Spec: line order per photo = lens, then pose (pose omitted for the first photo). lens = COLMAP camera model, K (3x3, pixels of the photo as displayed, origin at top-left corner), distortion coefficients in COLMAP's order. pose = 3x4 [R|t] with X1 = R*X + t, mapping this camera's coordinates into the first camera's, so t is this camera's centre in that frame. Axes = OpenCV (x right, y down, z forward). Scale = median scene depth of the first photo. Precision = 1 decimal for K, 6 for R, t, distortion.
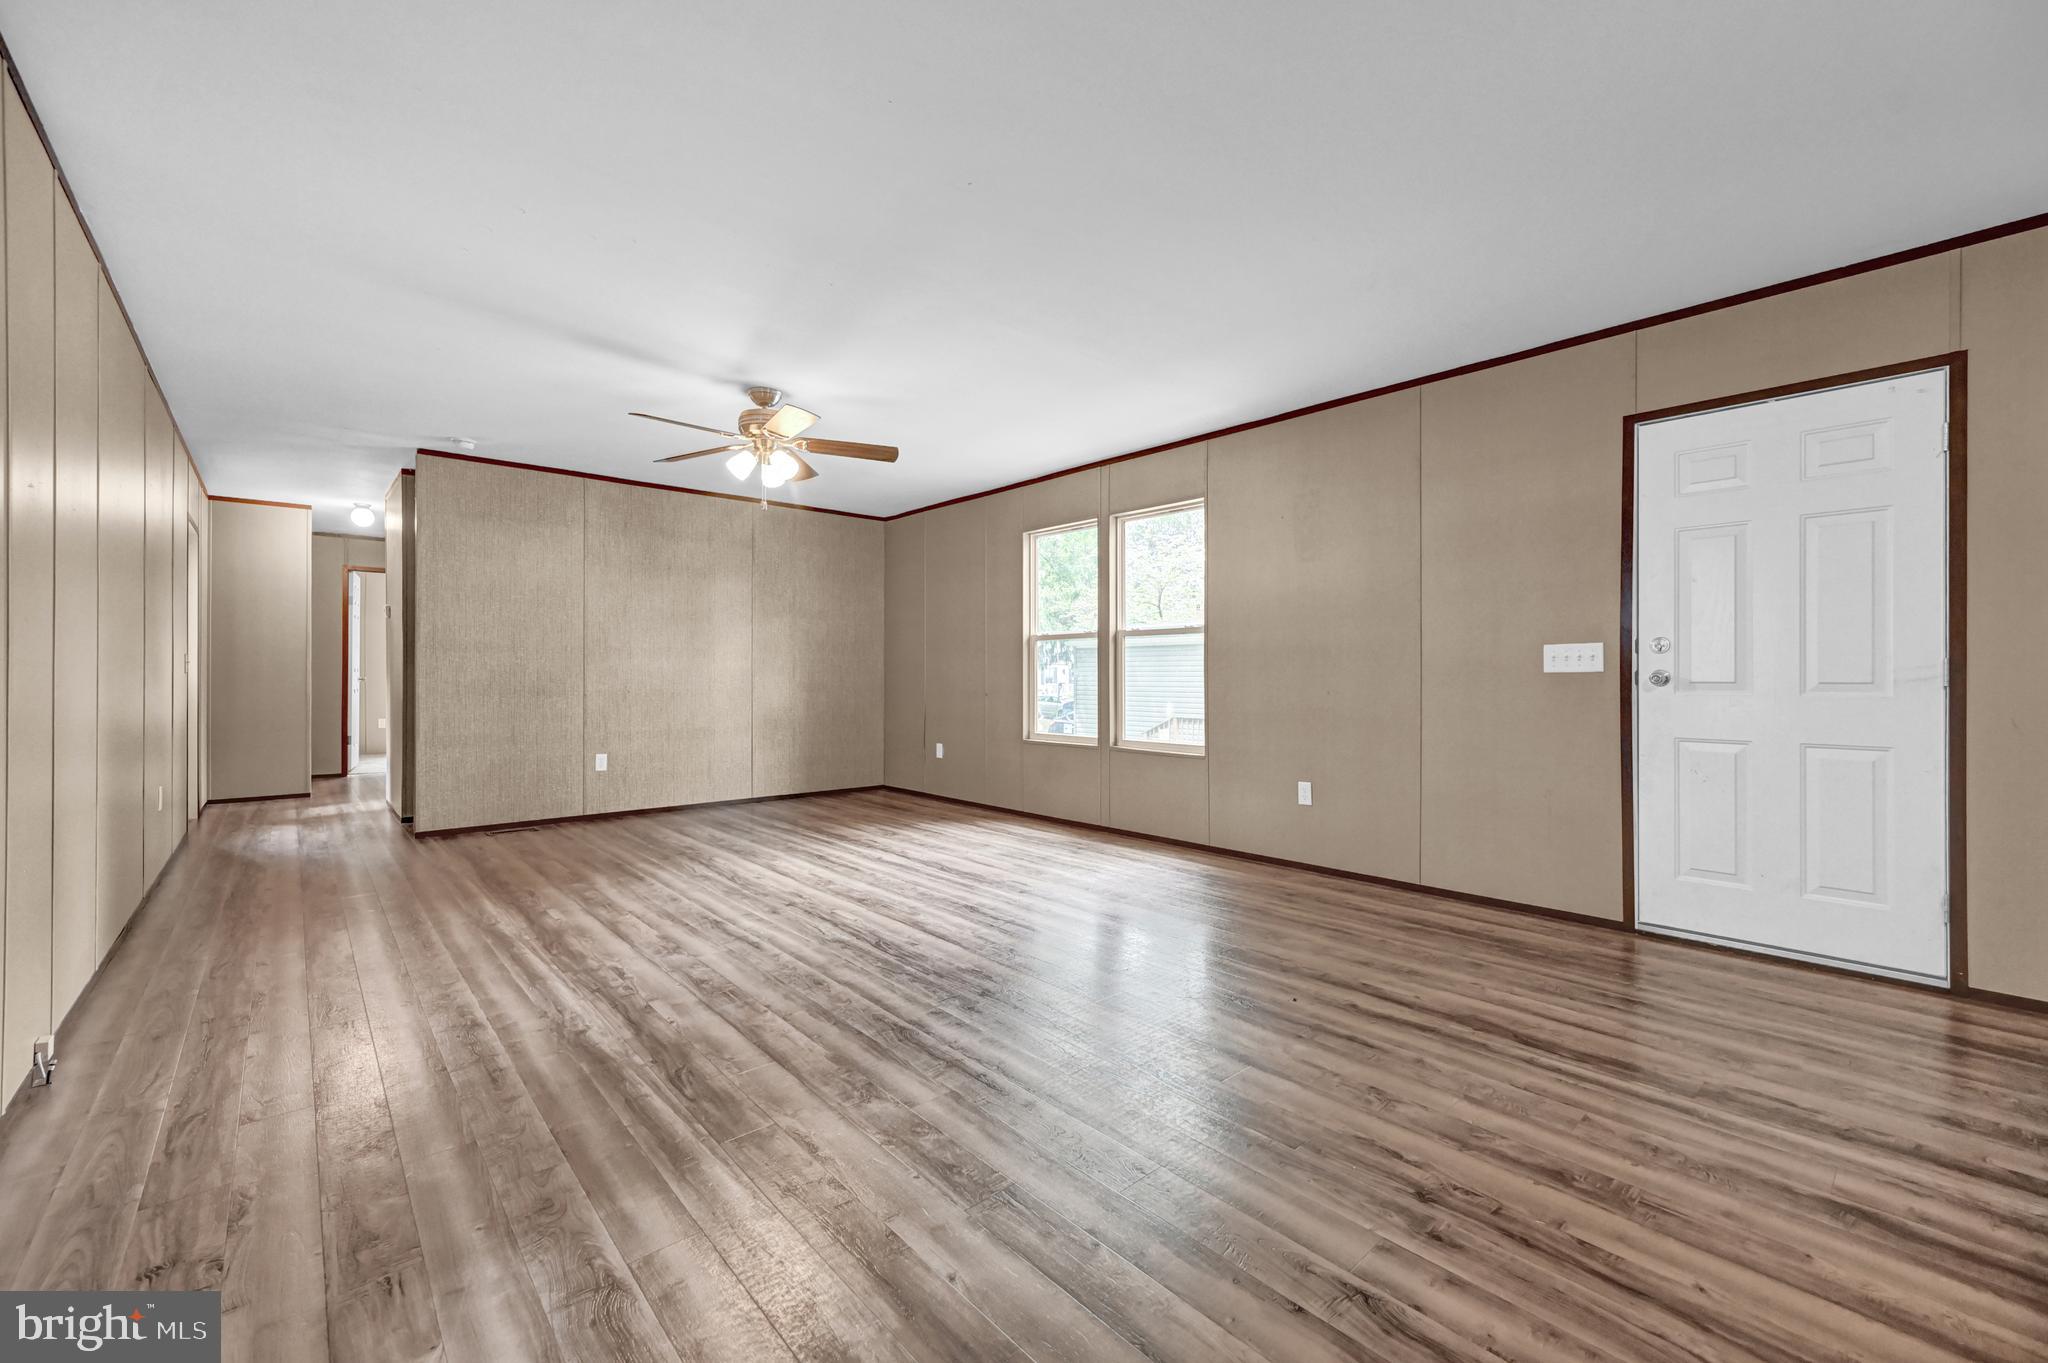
lens RADIAL K [[835.3, 0, 1044.7], [0, 835.3, 669.6], [0, 0, 1]] dist [0.004384, 0.000903]
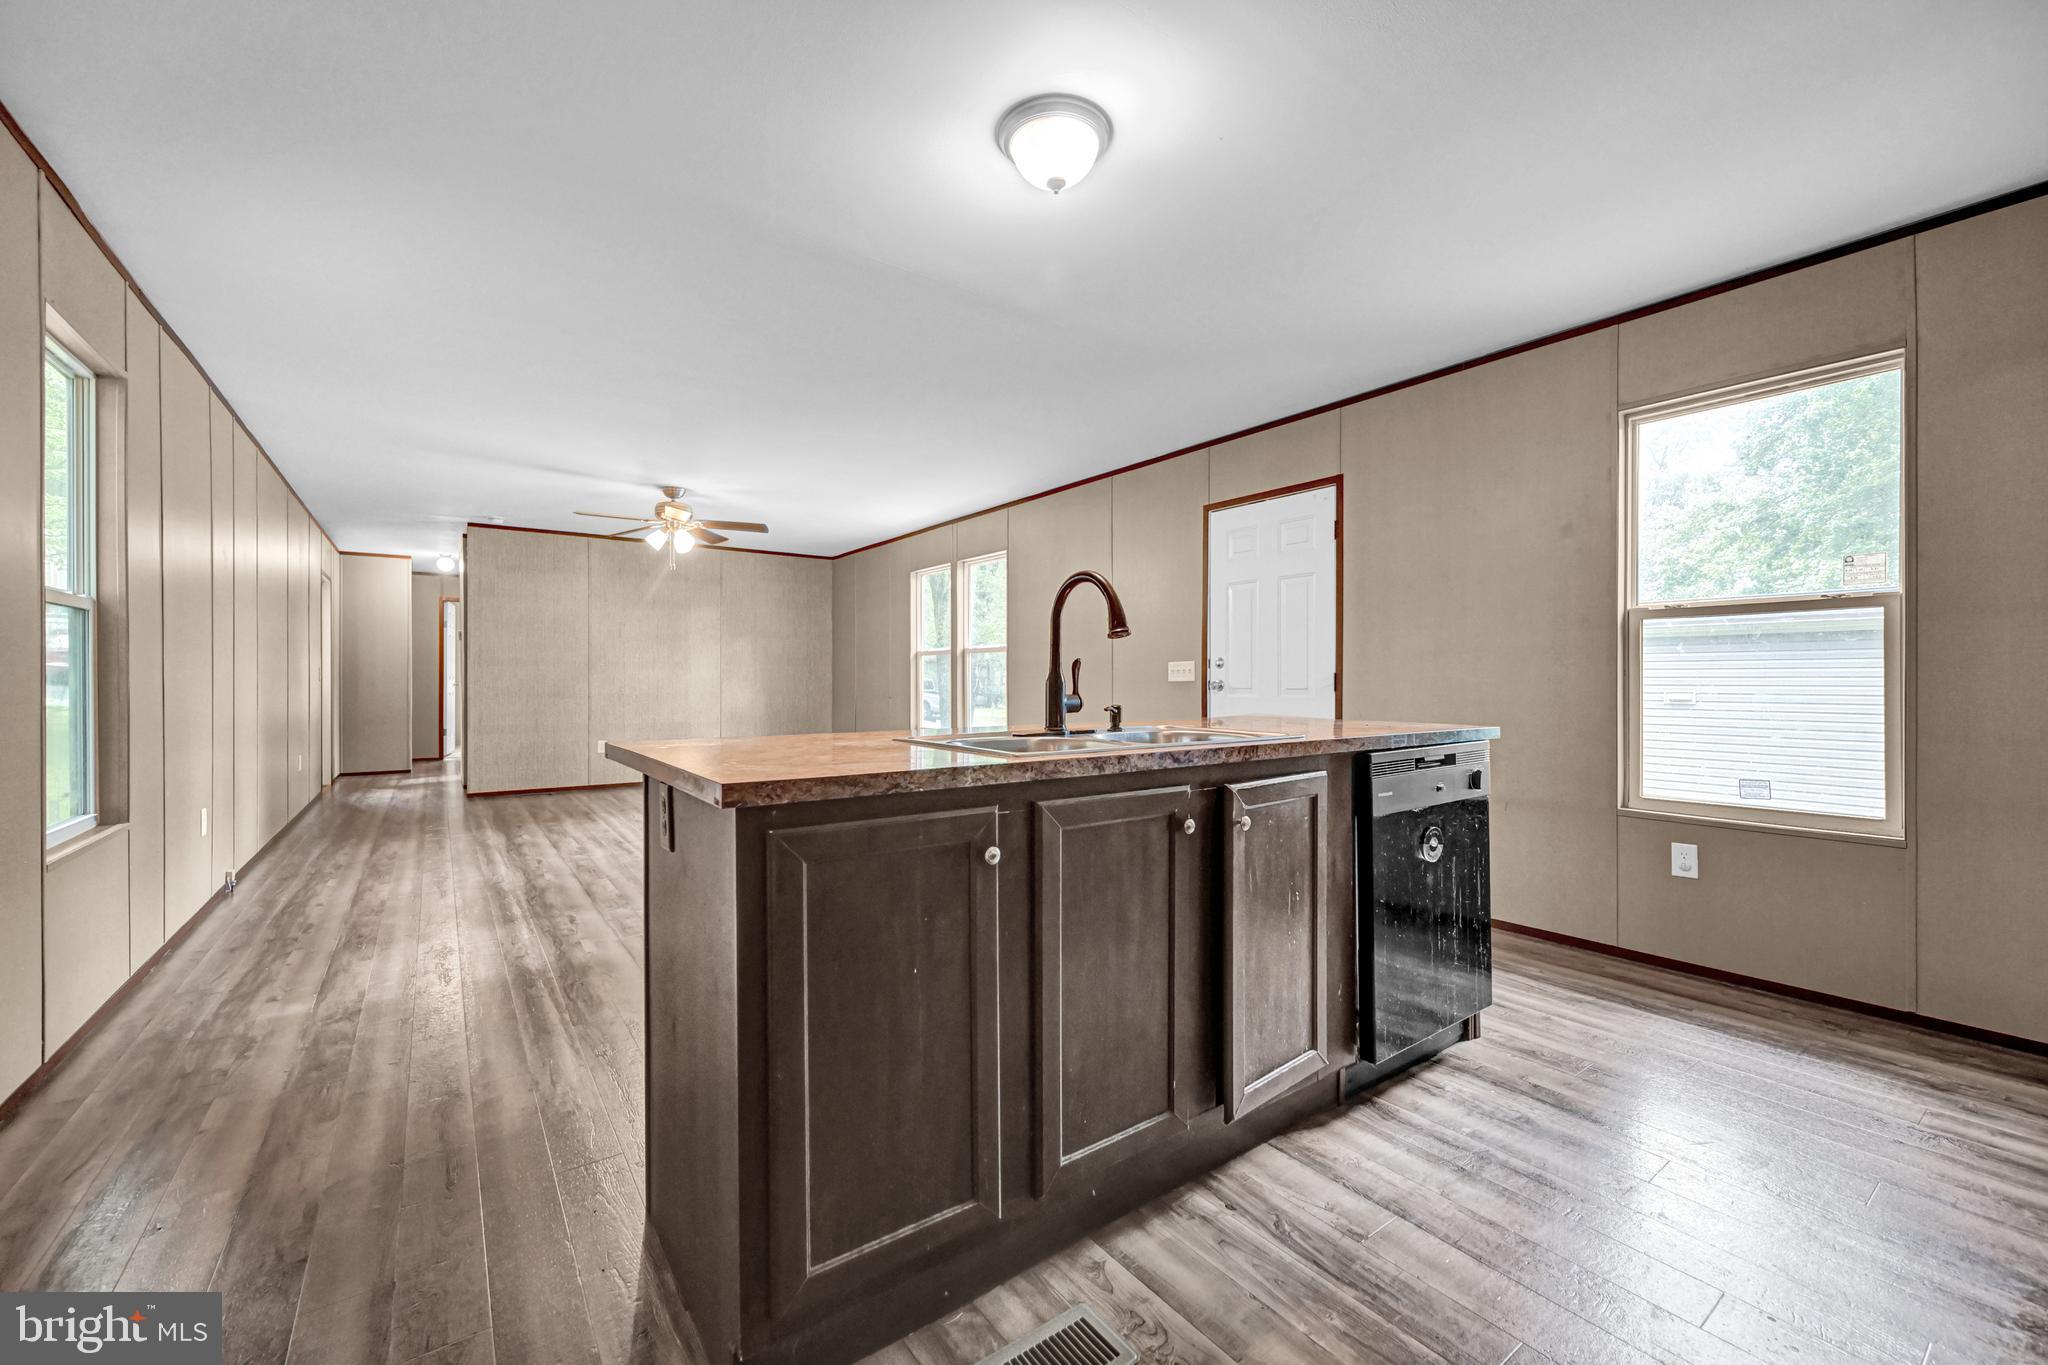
lens RADIAL K [[821.2, 0, 1043.0], [0, 821.2, 679.2], [0, 0, 1]] dist [0.003838, -0.000590]
pose [[0.995334, -0.000968, -0.096487, 0.332639], [0.001504, 0.999984, 0.005486, -0.005129], [0.096480, -0.005605, 0.995319, -0.273252]]
